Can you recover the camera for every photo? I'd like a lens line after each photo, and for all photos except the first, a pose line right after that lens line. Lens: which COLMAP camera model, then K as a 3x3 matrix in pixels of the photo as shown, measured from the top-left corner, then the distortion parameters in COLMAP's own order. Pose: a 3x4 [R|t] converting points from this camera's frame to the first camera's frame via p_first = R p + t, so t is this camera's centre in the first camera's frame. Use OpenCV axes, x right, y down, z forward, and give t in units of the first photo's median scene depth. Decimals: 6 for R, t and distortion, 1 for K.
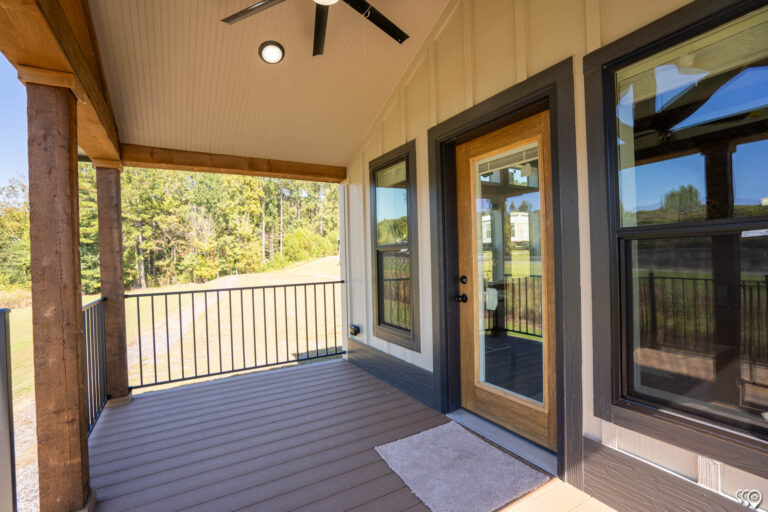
lens RADIAL K [[363.5, 0, 381.9], [0, 363.5, 256.1], [0, 0, 1]] dist [-0.002325, 0.000192]
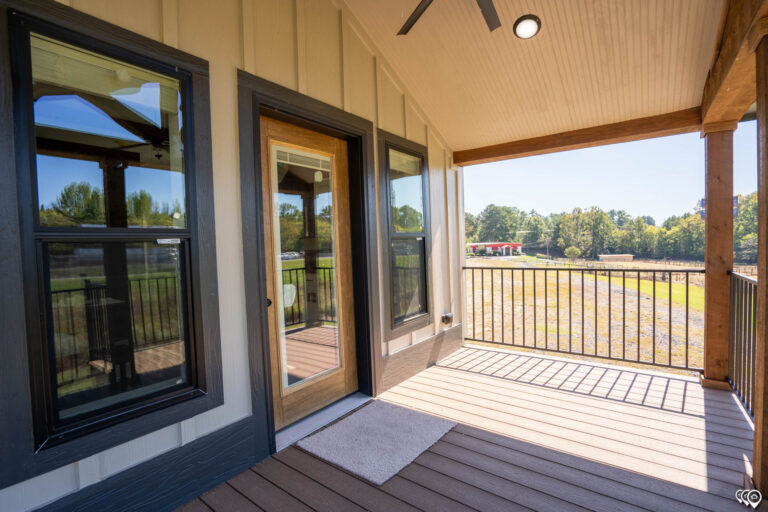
lens RADIAL K [[363.5, 0, 381.9], [0, 363.5, 256.1], [0, 0, 1]] dist [-0.002325, 0.000192]
pose [[-0.370611, 0.007879, 0.928755, -0.674304], [0.039149, 0.999208, 0.007145, 0.016791], [-0.927963, 0.039008, -0.370625, 1.112300]]
